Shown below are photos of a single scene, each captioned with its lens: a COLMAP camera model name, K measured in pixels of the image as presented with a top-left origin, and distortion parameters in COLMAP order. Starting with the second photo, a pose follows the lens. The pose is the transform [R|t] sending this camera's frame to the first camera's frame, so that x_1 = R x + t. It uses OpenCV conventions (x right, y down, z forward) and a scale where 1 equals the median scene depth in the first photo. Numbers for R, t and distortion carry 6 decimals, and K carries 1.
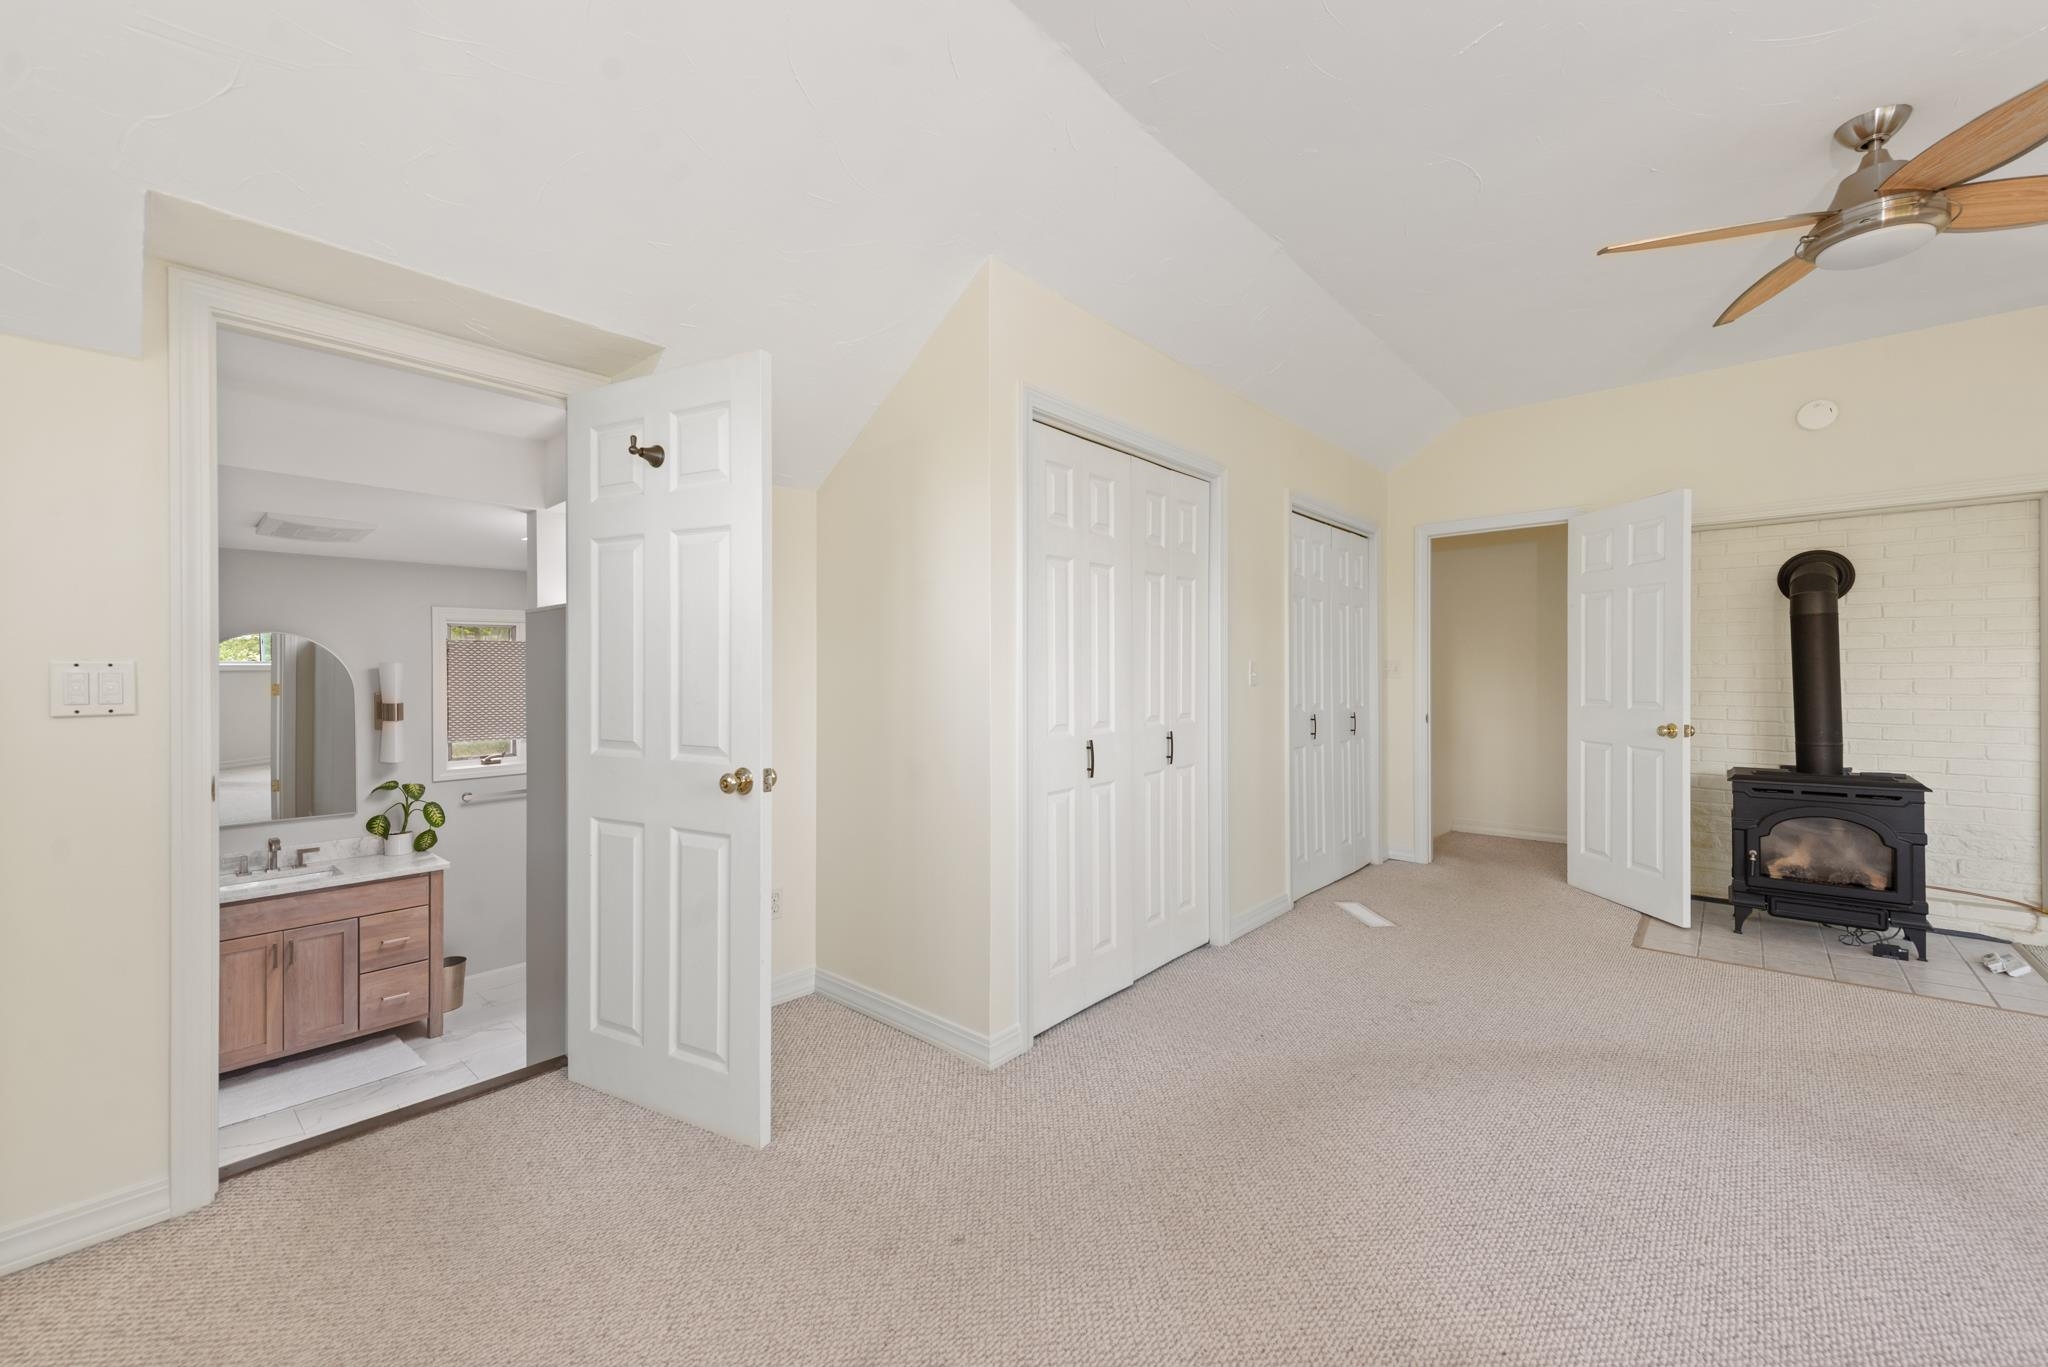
lens RADIAL K [[813.9, 0, 1032.7], [0, 813.9, 675.6], [0, 0, 1]] dist [0.009506, -0.001407]
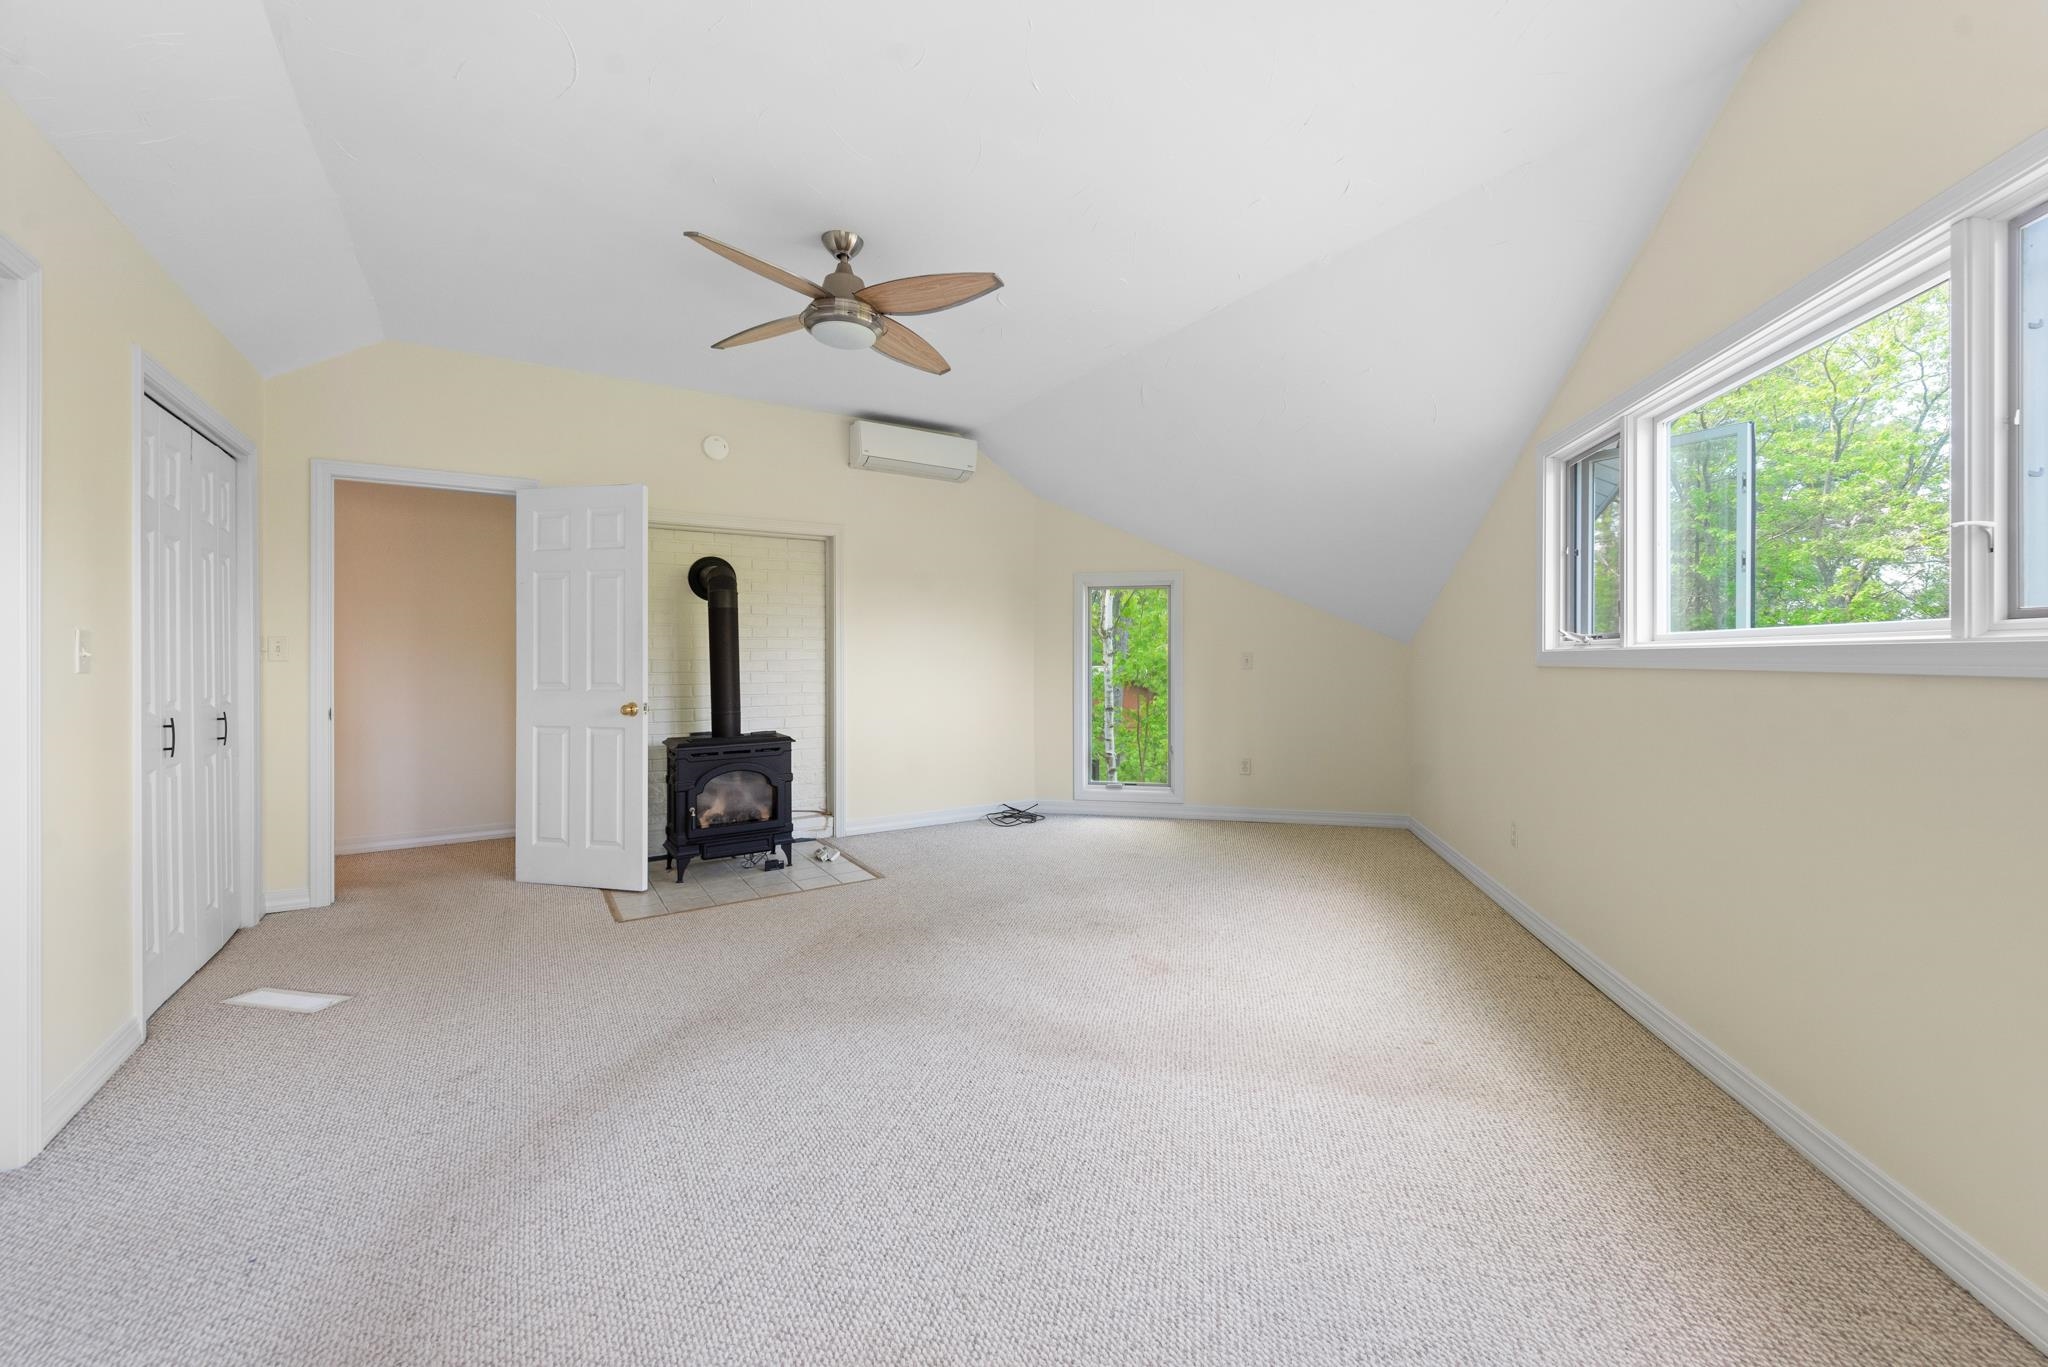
lens RADIAL K [[813.9, 0, 1037.1], [0, 813.9, 656.9], [0, 0, 1]] dist [0.009506, -0.001407]
pose [[0.272995, 0.002952, 0.962011, -0.102177], [0.002466, 0.999990, -0.003768, 0.004568], [-0.962012, 0.003401, 0.272985, 0.211022]]
